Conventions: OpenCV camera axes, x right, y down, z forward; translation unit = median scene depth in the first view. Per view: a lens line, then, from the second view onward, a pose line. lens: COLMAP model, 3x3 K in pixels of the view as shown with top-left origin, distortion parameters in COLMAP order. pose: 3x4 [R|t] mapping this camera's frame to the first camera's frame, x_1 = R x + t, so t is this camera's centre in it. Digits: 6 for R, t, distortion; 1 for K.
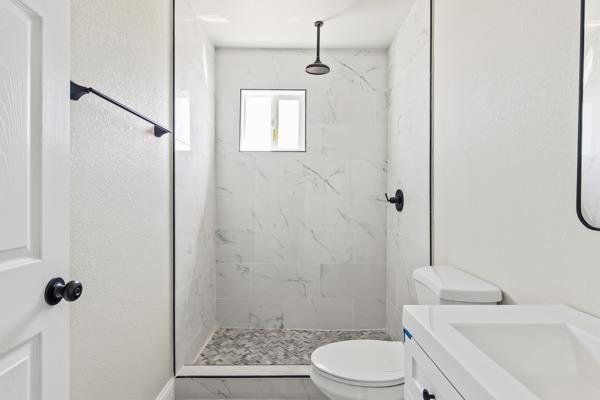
lens RADIAL K [[301.0, 0, 300.6], [0, 301.0, 198.7], [0, 0, 1]] dist [-0.011022, -0.000852]
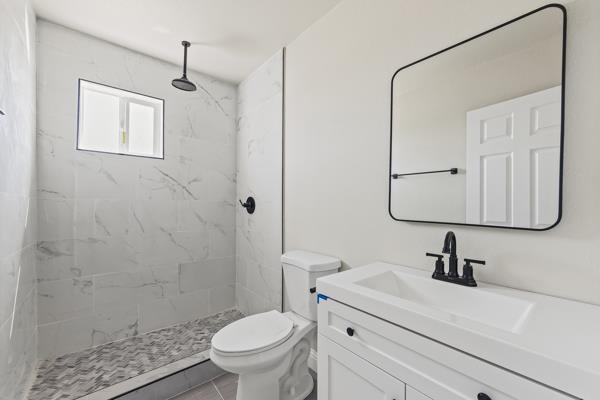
lens RADIAL K [[242.6, 0, 296.6], [0, 242.6, 203.3], [0, 0, 1]] dist [0.000375, -0.000414]
pose [[0.772707, 0.001656, 0.634761, -0.163547], [-0.003714, 0.999991, 0.001913, -0.005223], [-0.634752, -0.003836, 0.772706, 0.050709]]
